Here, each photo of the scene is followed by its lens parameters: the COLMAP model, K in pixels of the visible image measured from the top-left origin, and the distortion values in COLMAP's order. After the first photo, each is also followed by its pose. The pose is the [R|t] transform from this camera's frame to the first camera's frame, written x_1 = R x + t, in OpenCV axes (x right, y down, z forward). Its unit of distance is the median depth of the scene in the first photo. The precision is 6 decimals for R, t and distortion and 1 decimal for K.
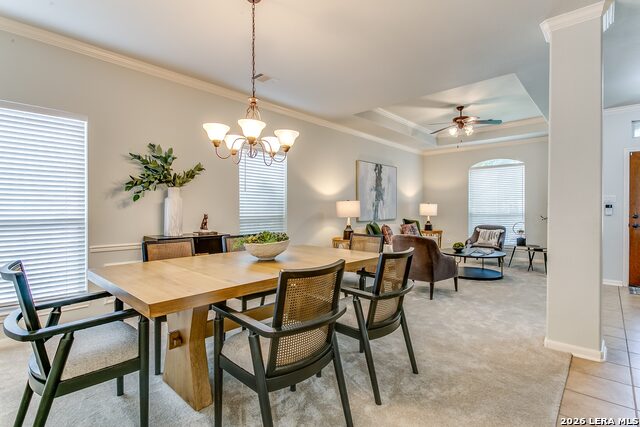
lens RADIAL K [[310.4, 0, 317.3], [0, 310.4, 211.3], [0, 0, 1]] dist [0.004451, -0.001216]
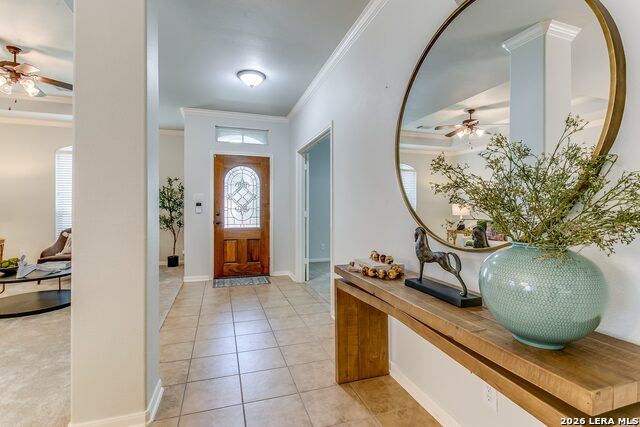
lens RADIAL K [[310.4, 0, 320.1], [0, 310.4, 207.3], [0, 0, 1]] dist [0.004451, -0.001216]
pose [[0.487418, 0.002347, 0.873165, 0.175651], [0.005135, 0.999971, -0.005554, 0.000867], [-0.873153, 0.007191, 0.487392, 0.114145]]
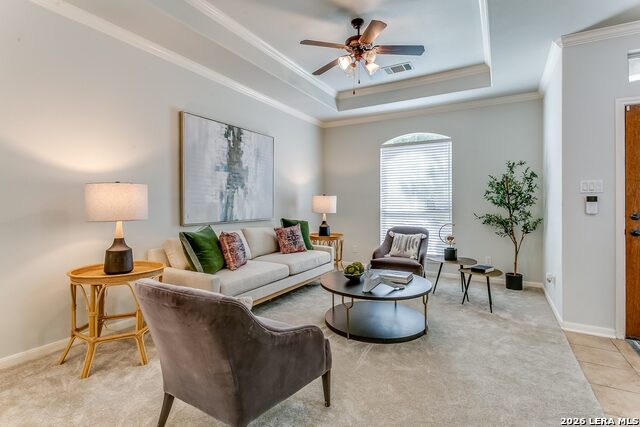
lens RADIAL K [[310.4, 0, 321.8], [0, 310.4, 202.9], [0, 0, 1]] dist [0.004451, -0.001216]
pose [[0.973464, 0.003835, 0.228808, 0.228956], [-0.001542, 0.999947, -0.010201, -0.001657], [-0.228835, 0.009578, 0.973418, 0.399952]]
